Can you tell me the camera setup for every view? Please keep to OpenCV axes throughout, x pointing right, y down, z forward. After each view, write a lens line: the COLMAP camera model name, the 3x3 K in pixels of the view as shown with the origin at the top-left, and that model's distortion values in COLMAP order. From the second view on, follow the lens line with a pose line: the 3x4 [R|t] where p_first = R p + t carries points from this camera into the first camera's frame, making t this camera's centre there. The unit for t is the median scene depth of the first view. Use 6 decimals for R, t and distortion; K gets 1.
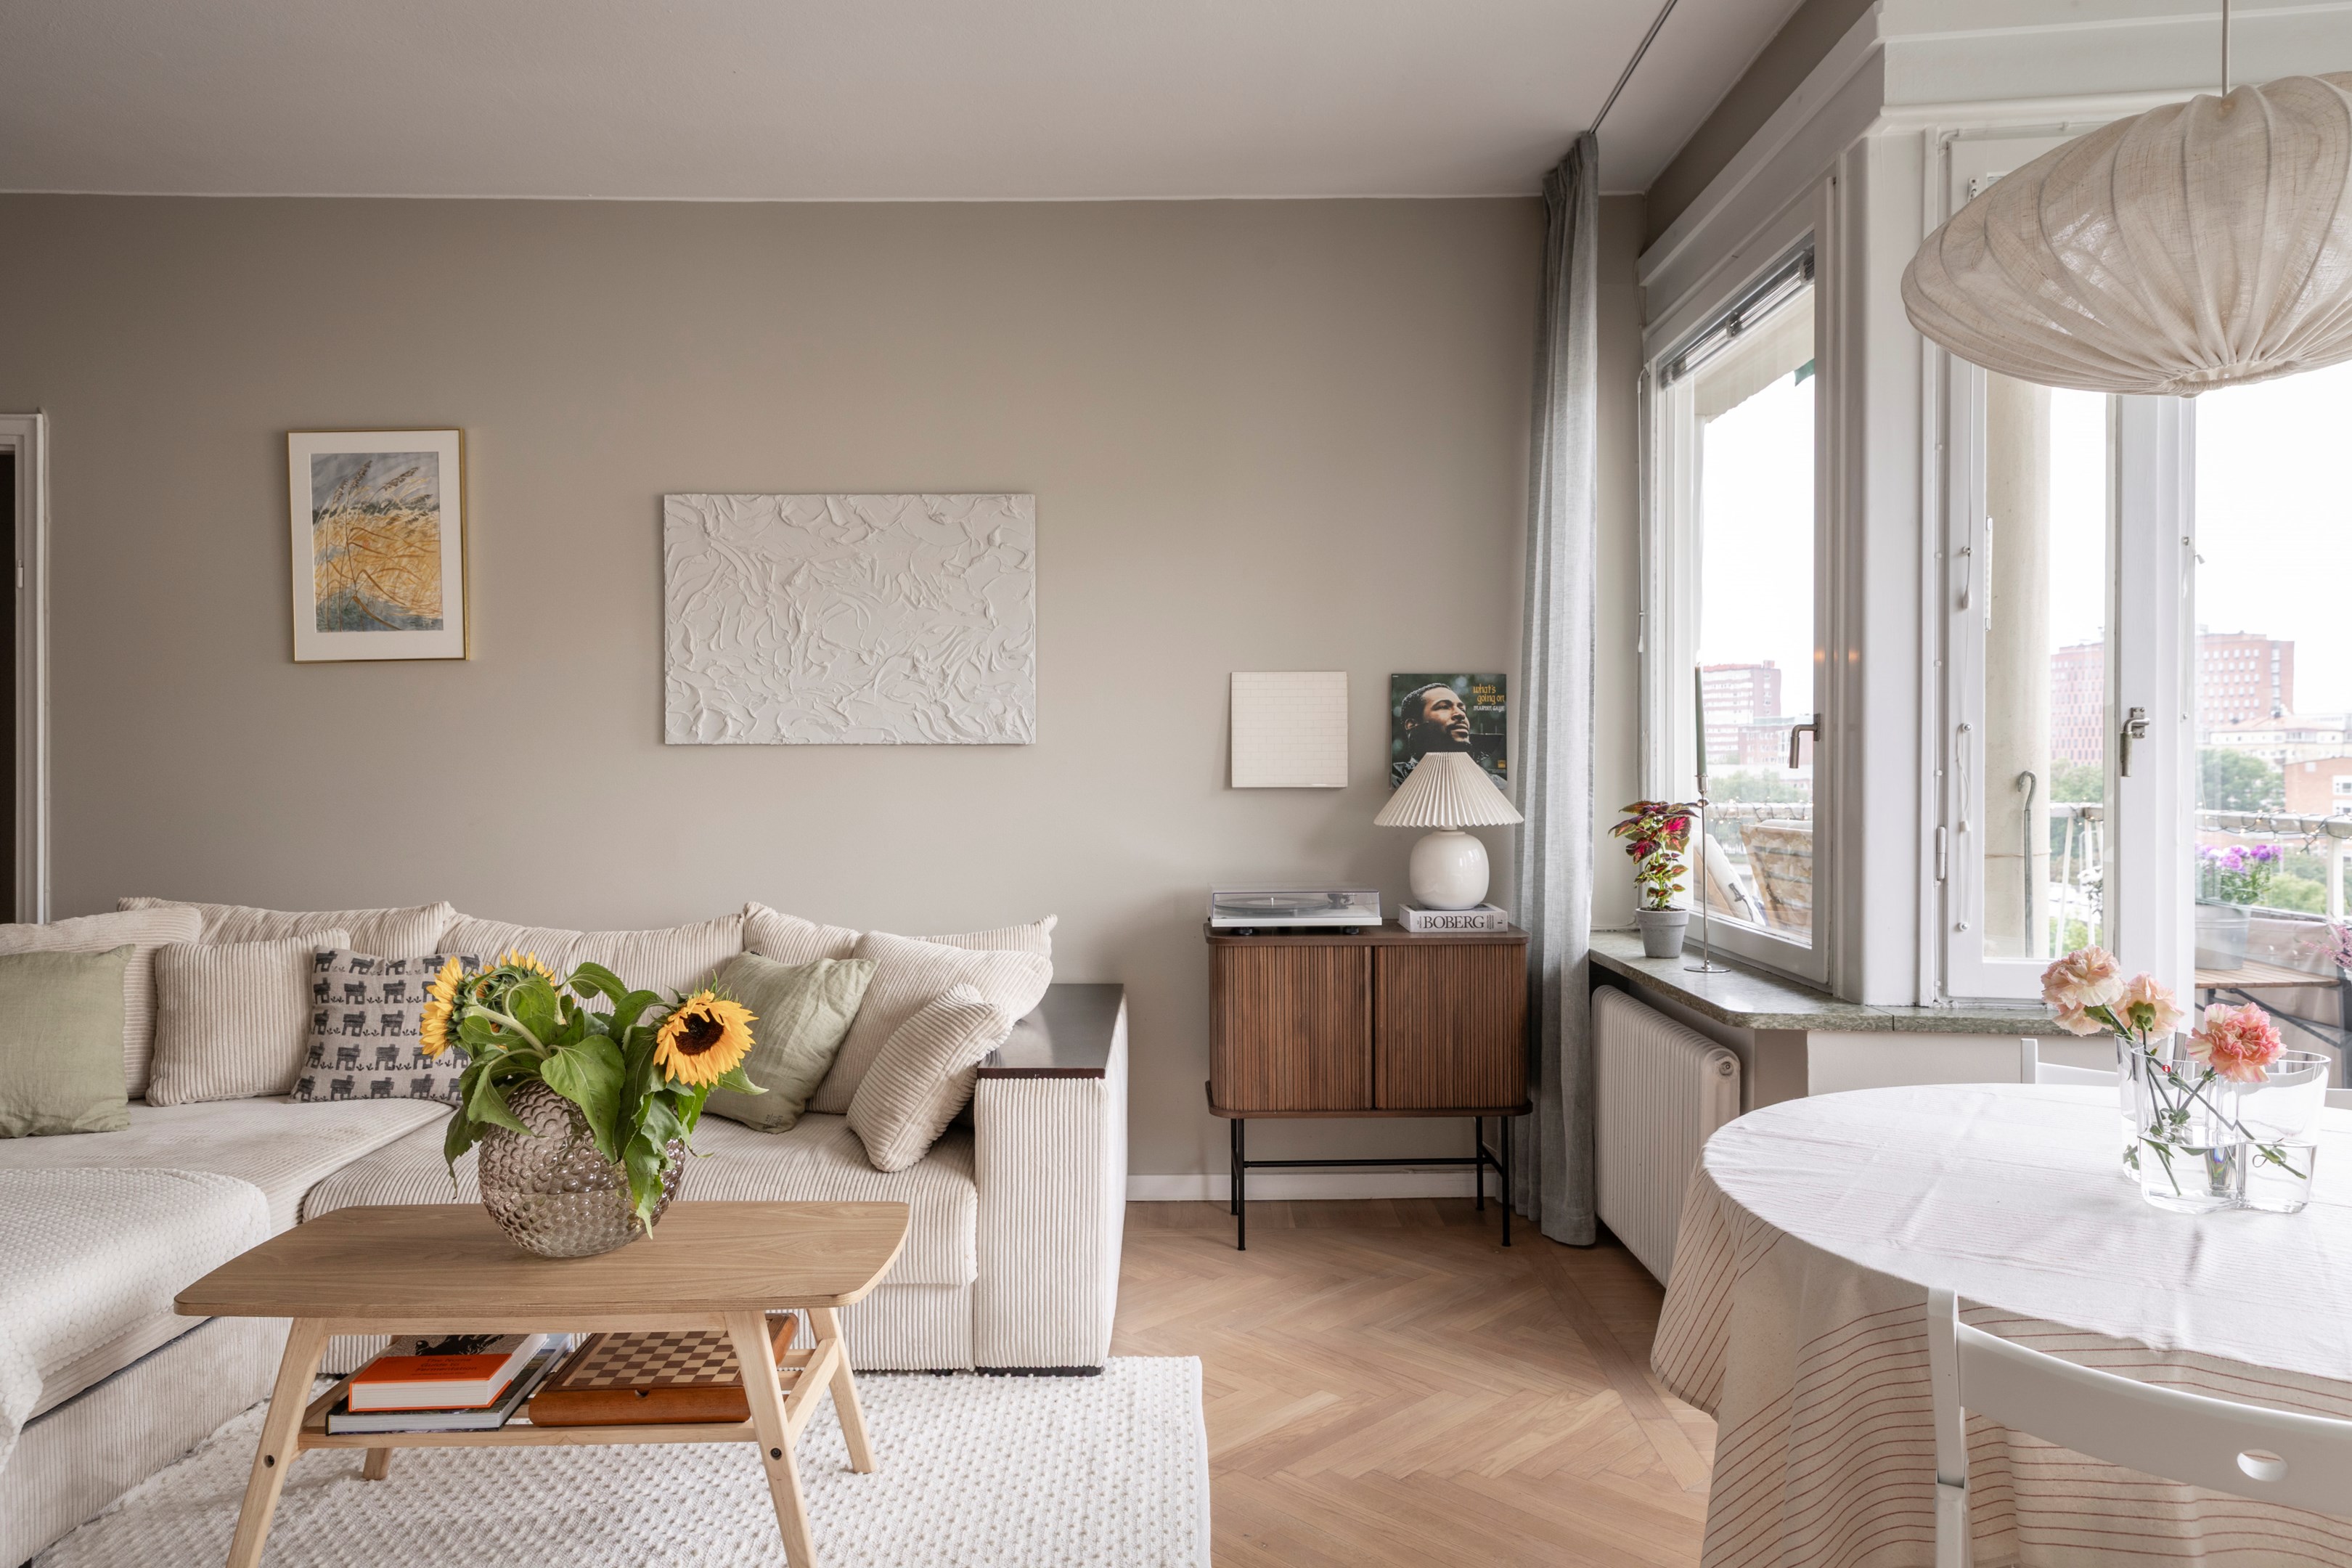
lens RADIAL K [[1543.5, 0, 1175.1], [0, 1543.5, 764.3], [0, 0, 1]] dist [0.004417, 0.005790]
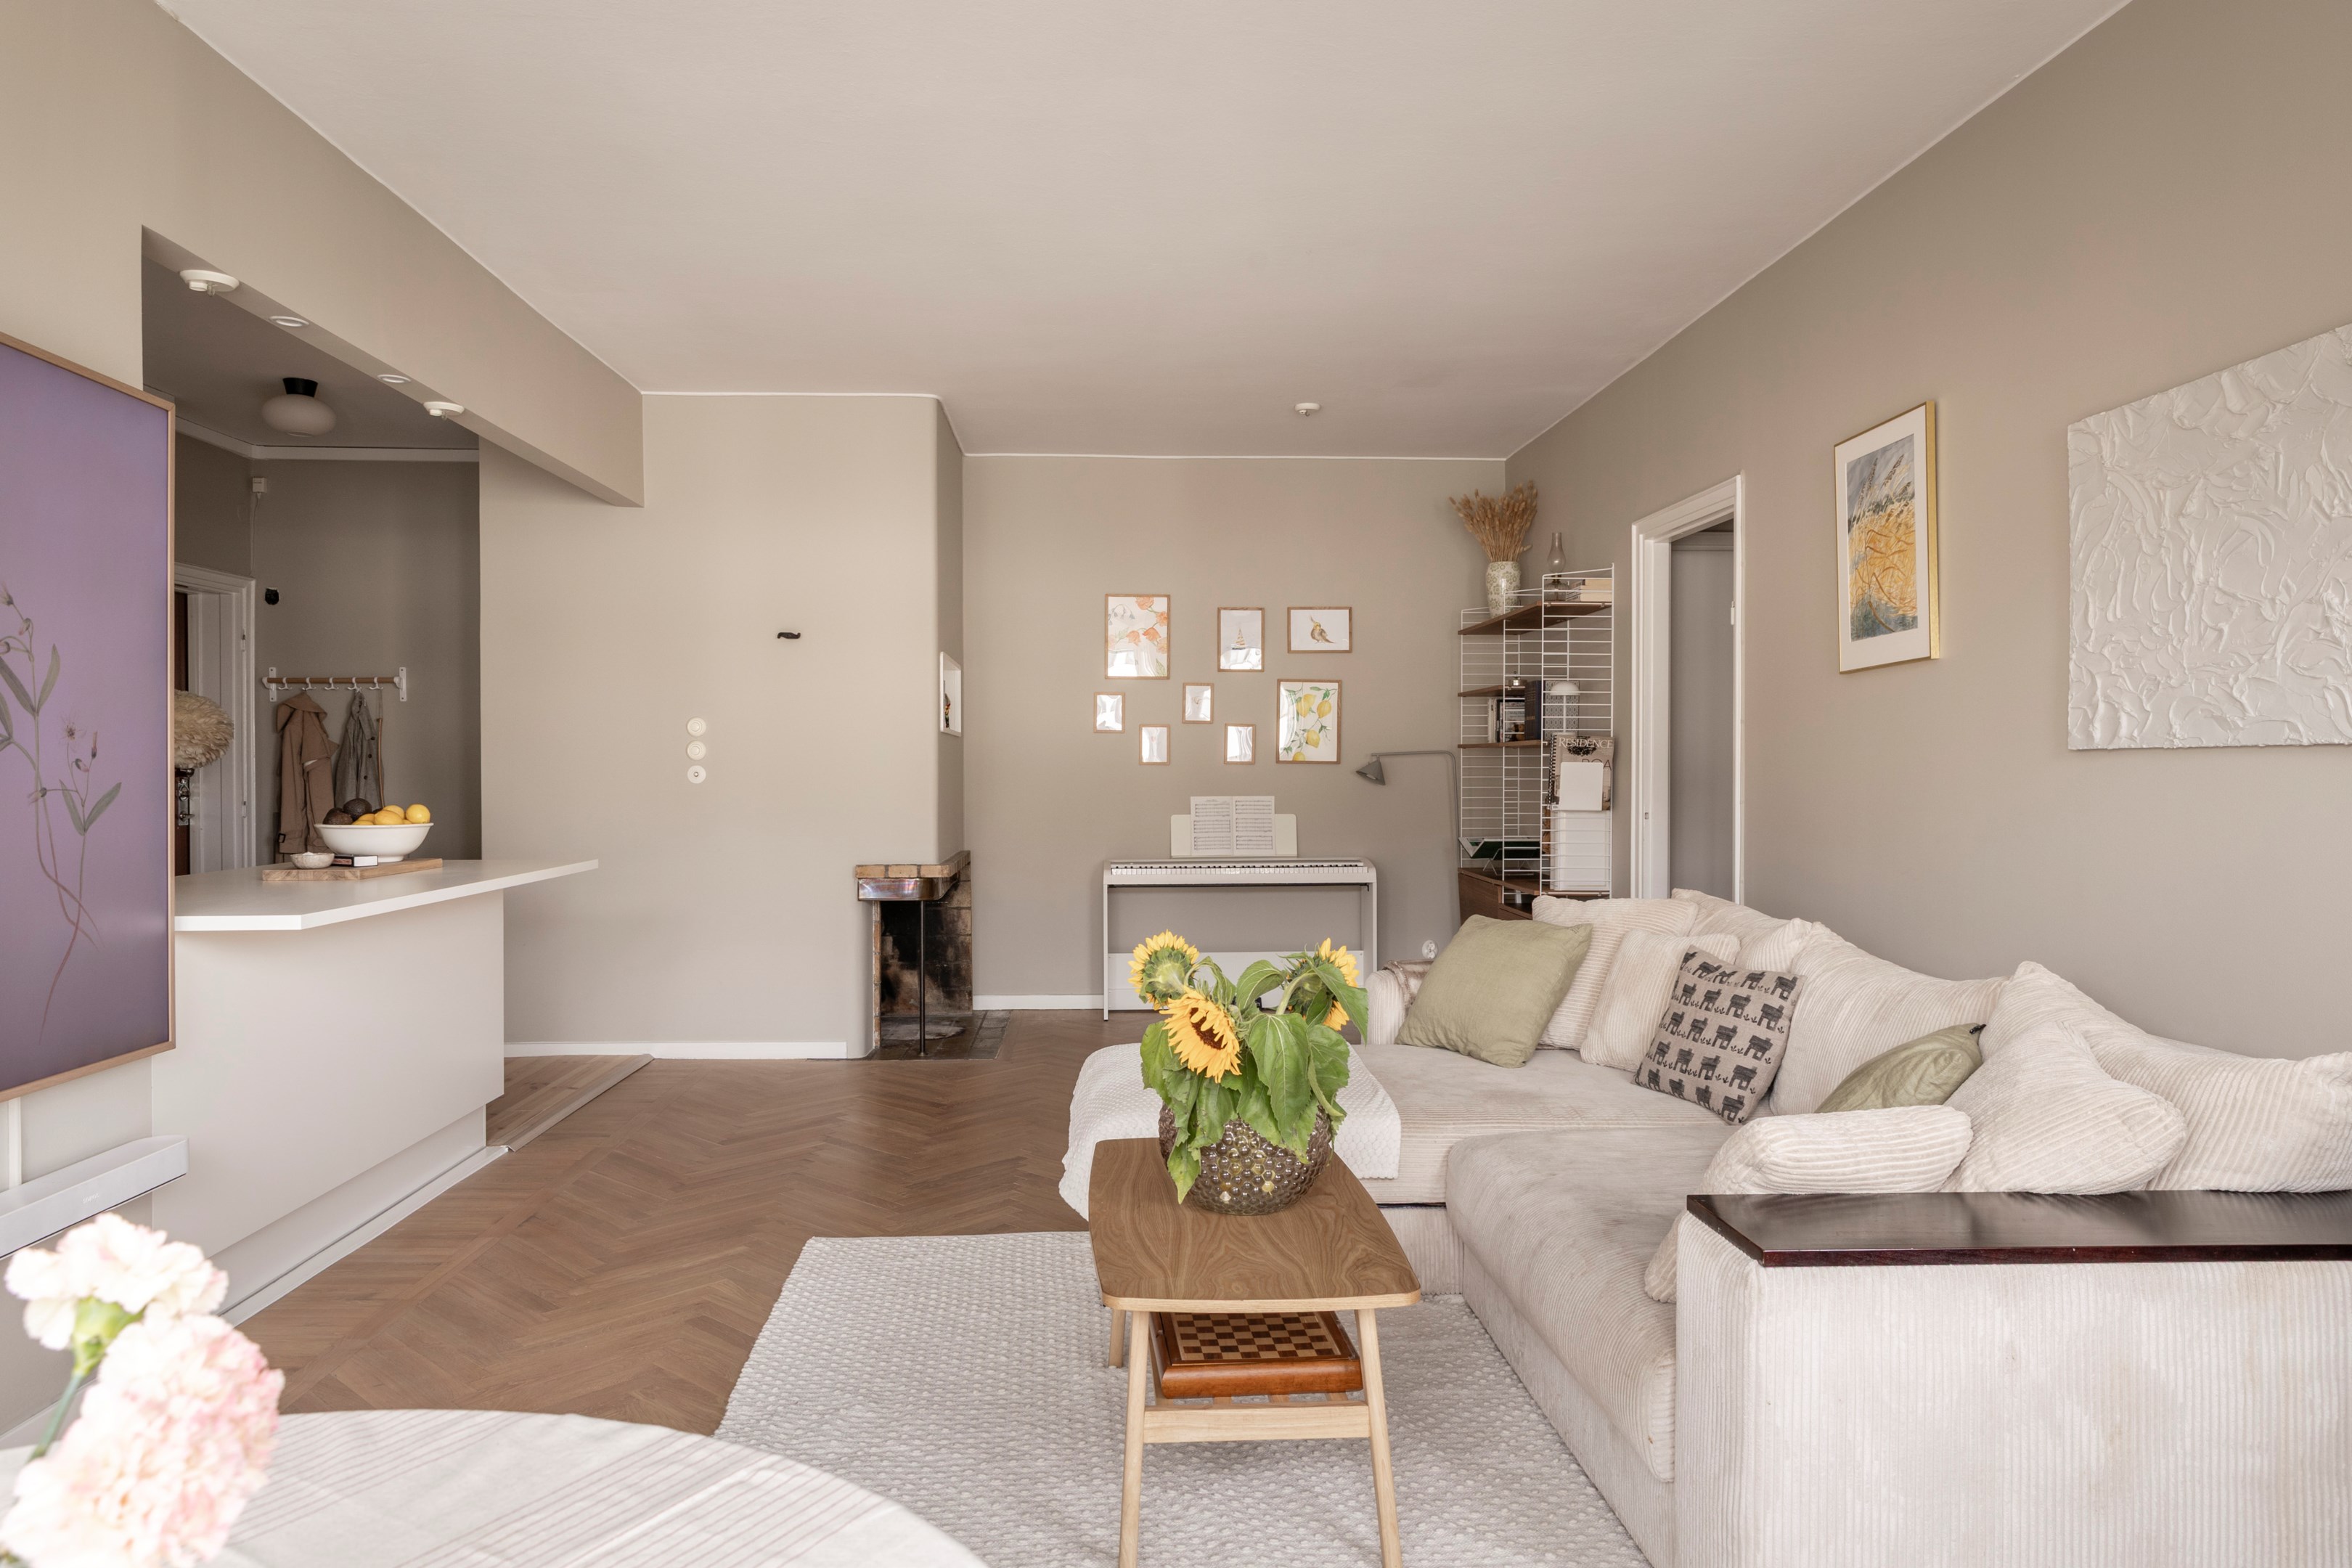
lens RADIAL K [[1543.5, 0, 1182.5], [0, 1543.5, 782.5], [0, 0, 1]] dist [0.004417, 0.005790]
pose [[0.044043, 0.009283, -0.998987, 0.420808], [-0.002876, 0.999954, 0.009165, -0.002552], [0.999026, 0.002469, 0.044067, 0.525814]]
